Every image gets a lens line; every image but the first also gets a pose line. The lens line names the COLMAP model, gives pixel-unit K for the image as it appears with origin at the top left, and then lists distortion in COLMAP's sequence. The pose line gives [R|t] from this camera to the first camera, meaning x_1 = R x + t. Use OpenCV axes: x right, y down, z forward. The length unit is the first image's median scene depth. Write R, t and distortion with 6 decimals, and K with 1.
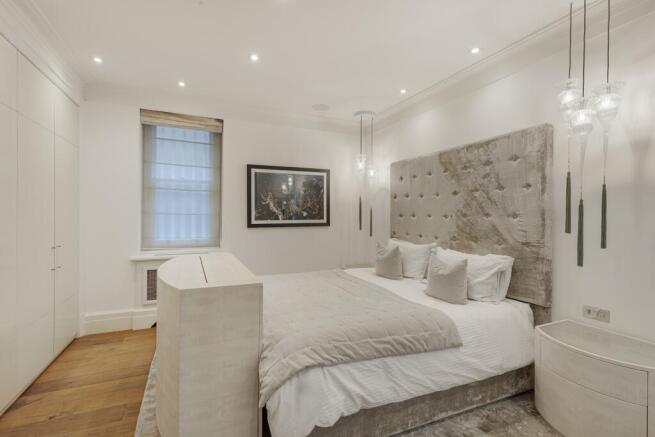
lens RADIAL K [[297.8, 0, 322.8], [0, 297.8, 212.8], [0, 0, 1]] dist [0.009943, 0.000100]
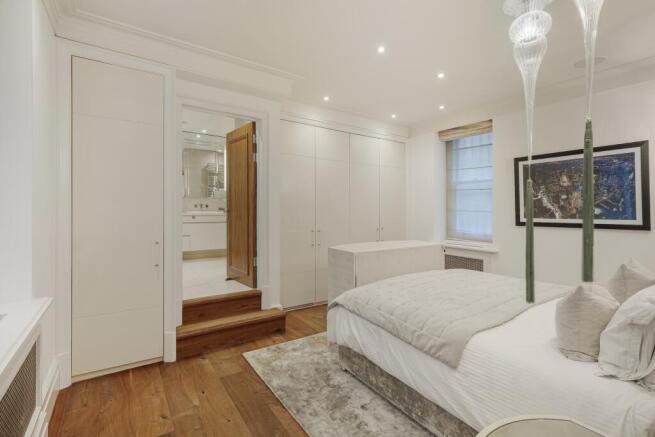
lens RADIAL K [[297.8, 0, 324.7], [0, 297.8, 214.0], [0, 0, 1]] dist [0.009943, 0.000100]
pose [[0.199061, 0.011344, -0.979922, 0.537859], [-0.001299, 0.999935, 0.011312, 0.003667], [0.979986, -0.000978, 0.199063, 0.216411]]
